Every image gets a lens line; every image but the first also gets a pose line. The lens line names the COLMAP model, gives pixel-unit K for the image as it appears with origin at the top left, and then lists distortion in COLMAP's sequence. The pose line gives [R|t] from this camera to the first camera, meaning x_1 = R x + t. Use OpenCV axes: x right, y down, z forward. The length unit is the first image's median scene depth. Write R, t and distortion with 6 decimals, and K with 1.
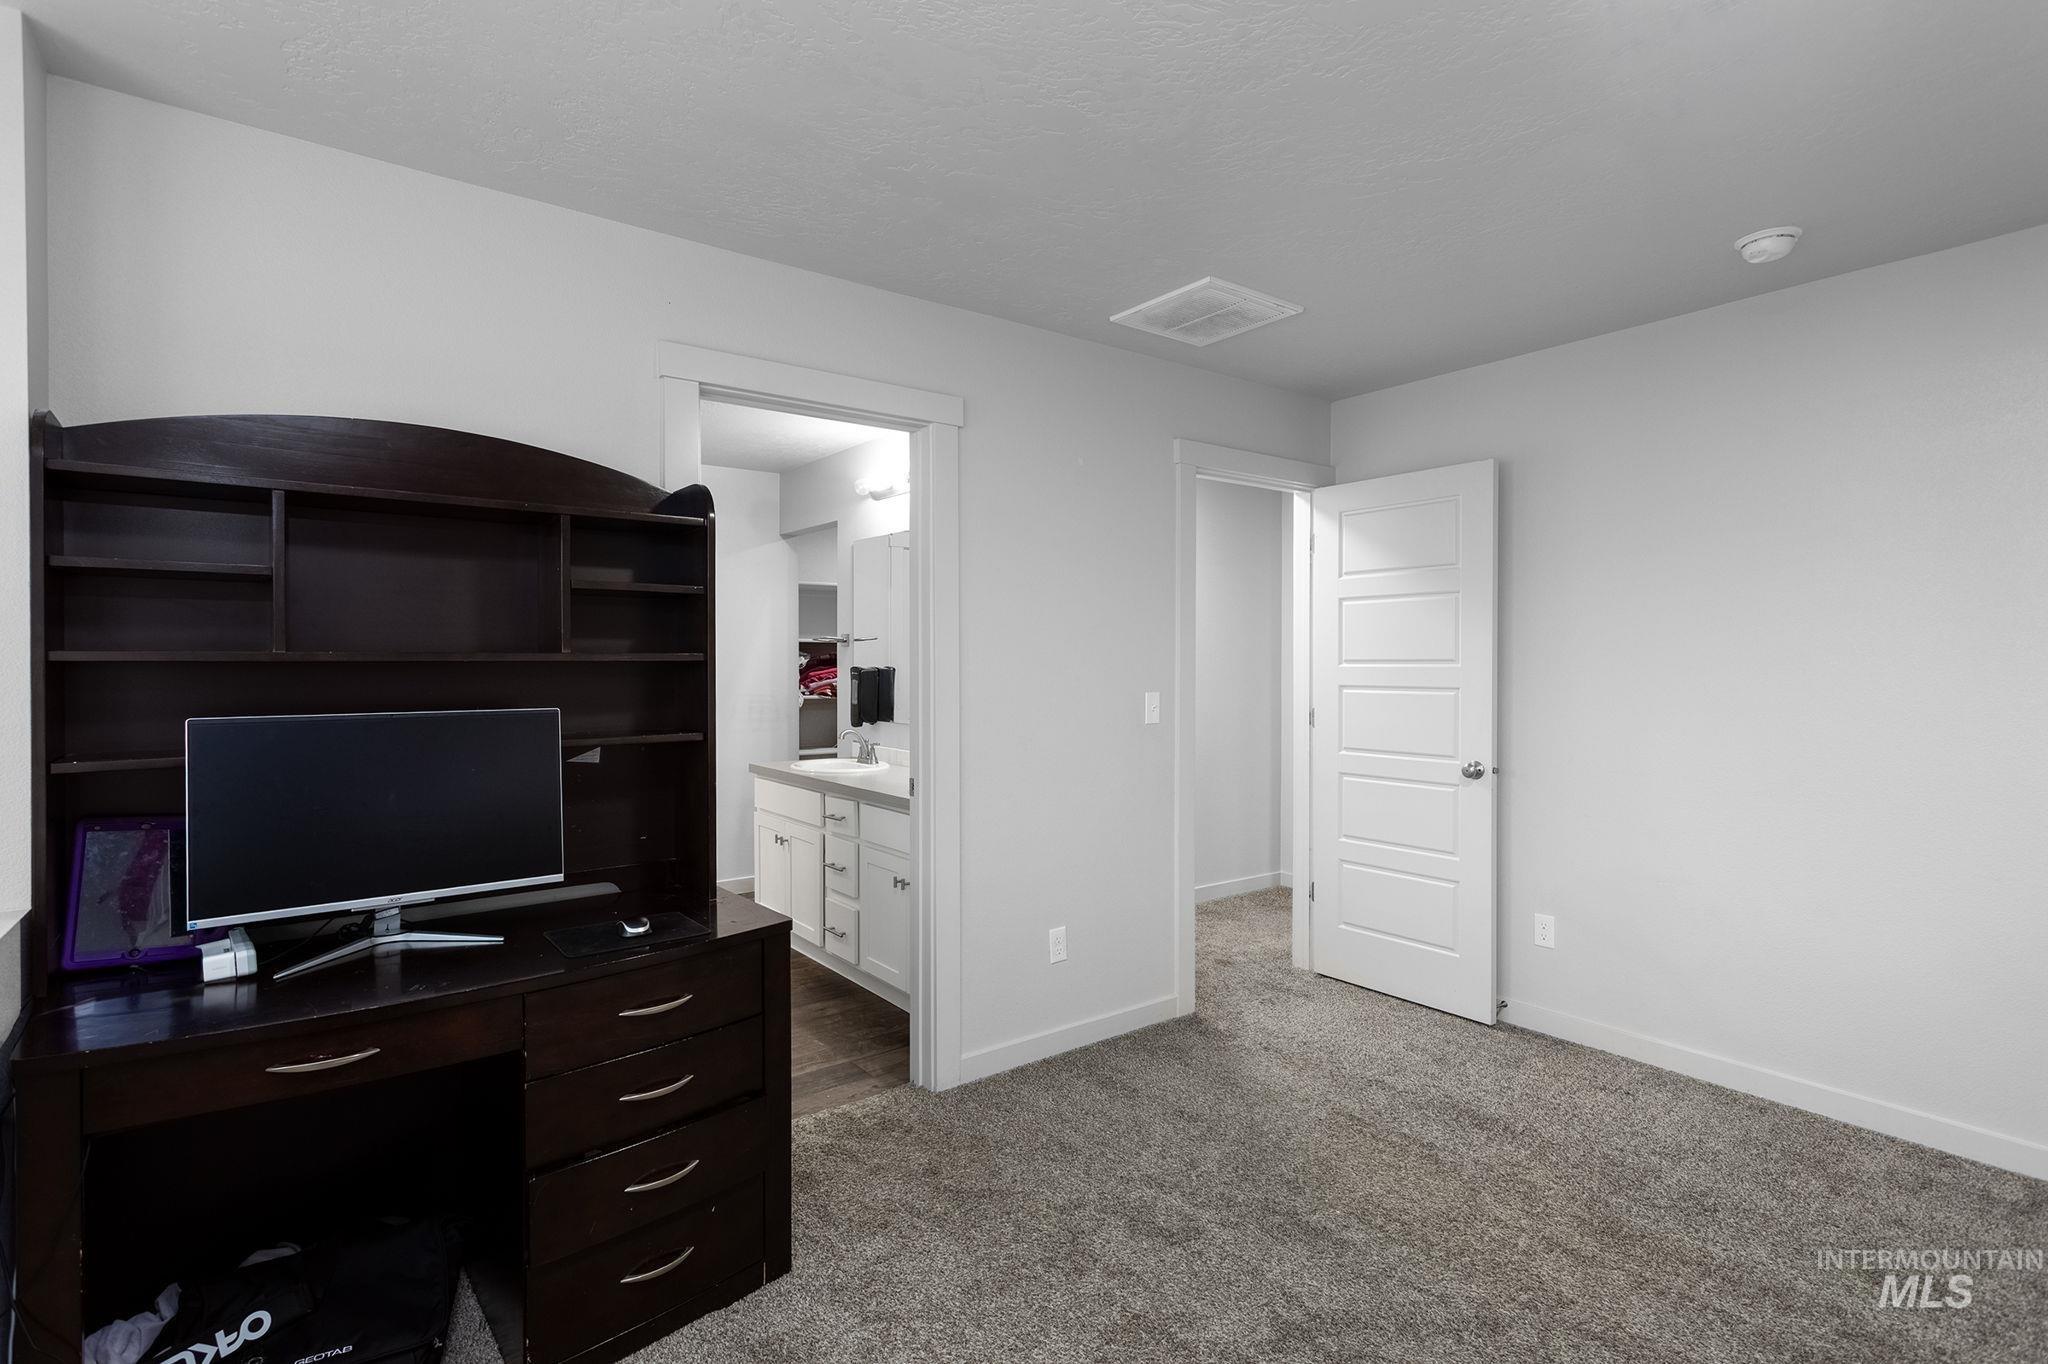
lens RADIAL K [[996.0, 0, 1022.4], [0, 996.0, 674.6], [0, 0, 1]] dist [0.005181, 0.000409]
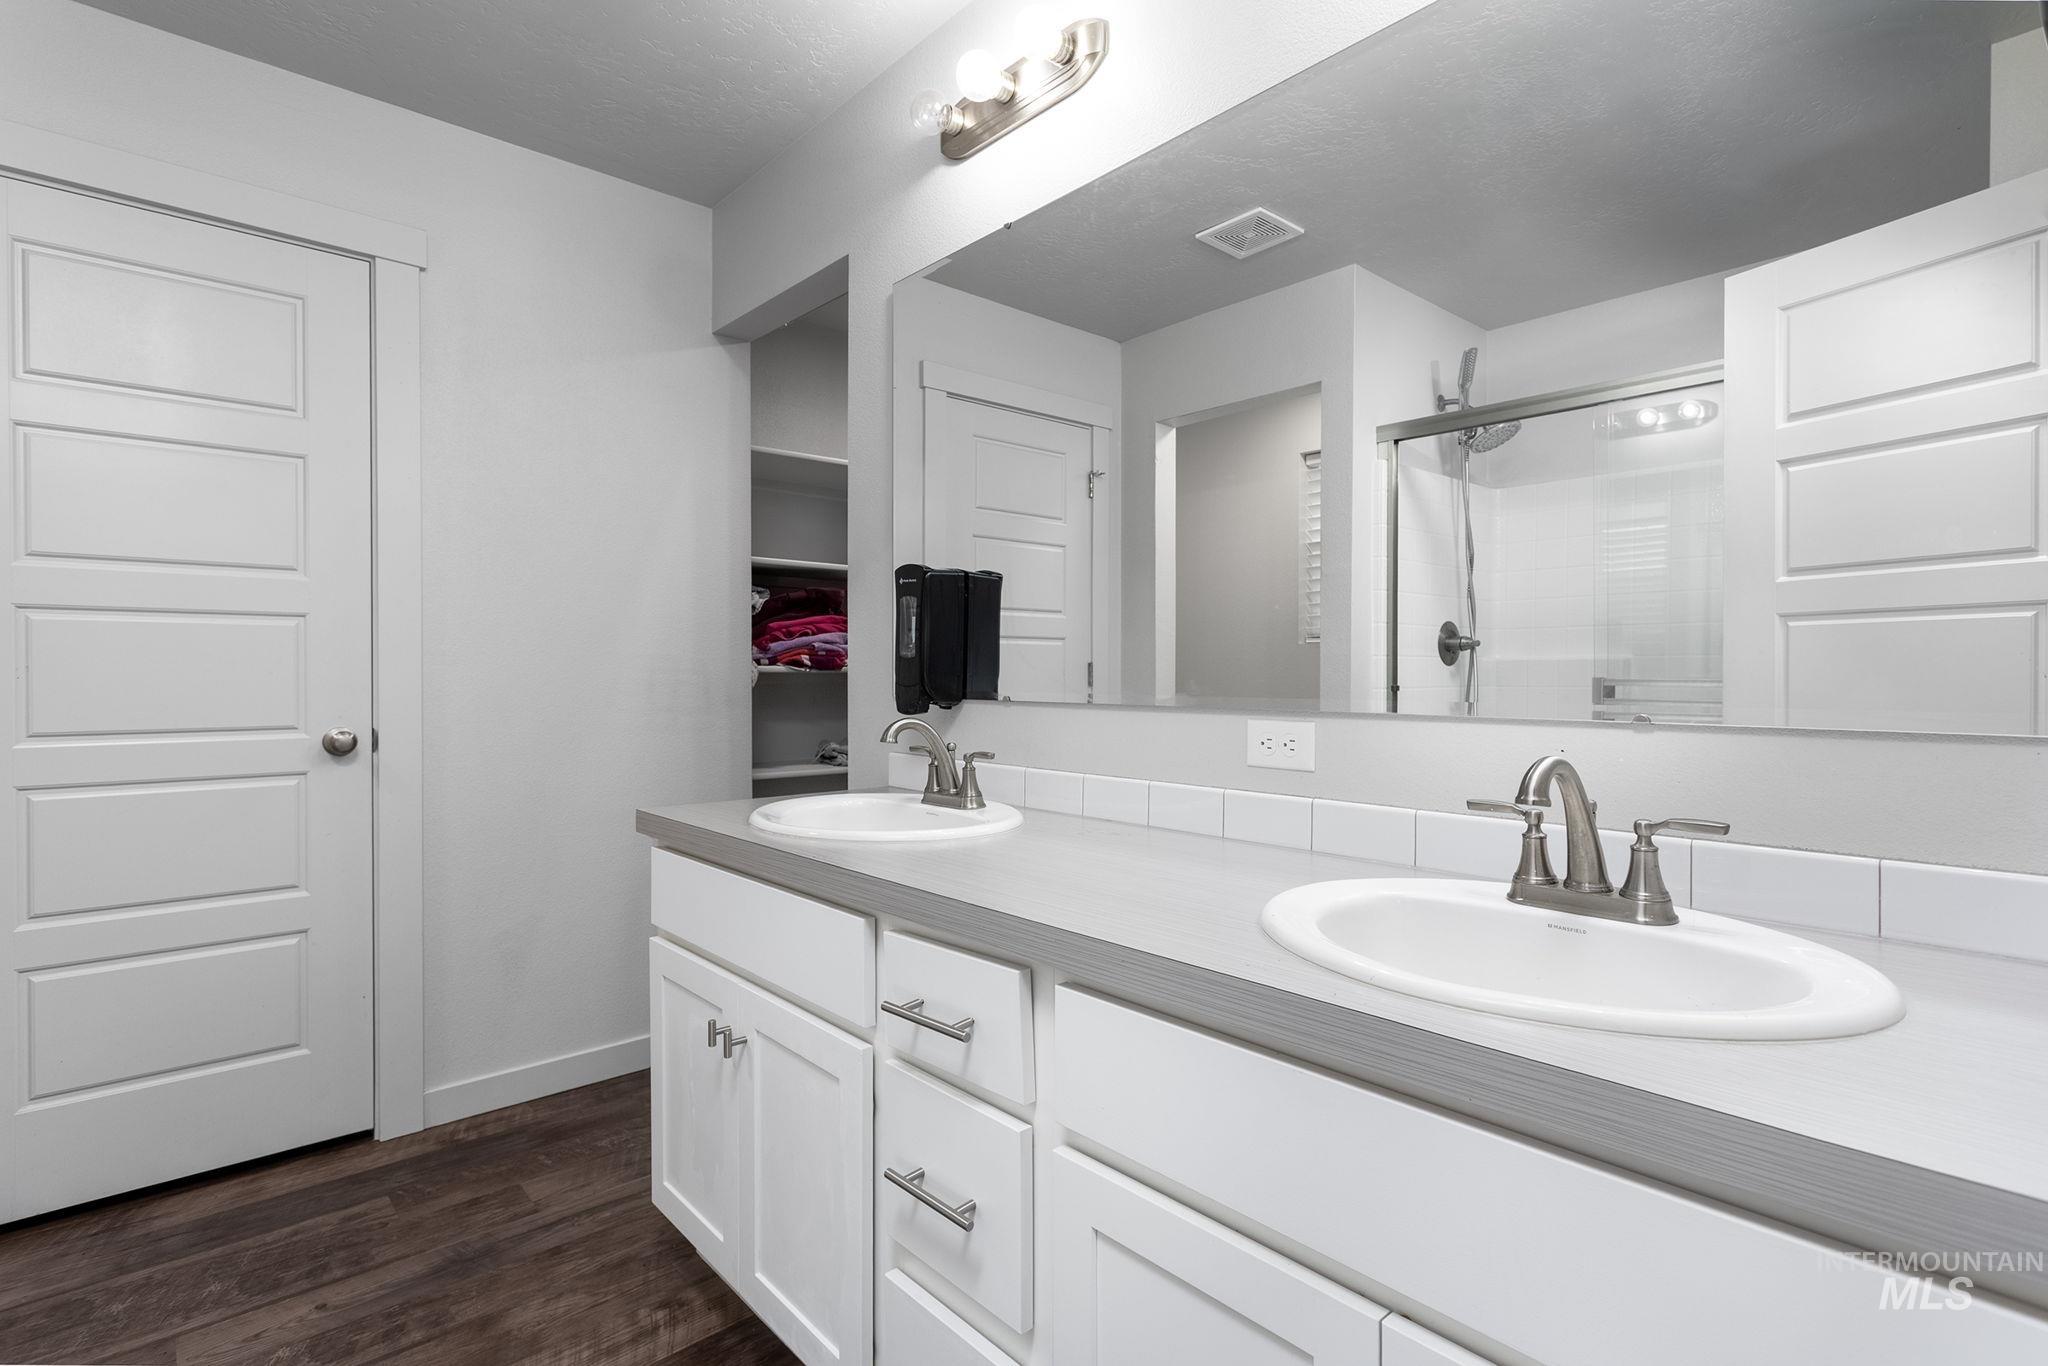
lens RADIAL K [[996.0, 0, 1021.8], [0, 996.0, 682.2], [0, 0, 1]] dist [0.005181, 0.000409]
pose [[0.997676, 0.001608, 0.068121, -0.146566], [-0.001422, 0.999995, -0.002779, 0.039591], [-0.068125, 0.002676, 0.997673, 0.582531]]
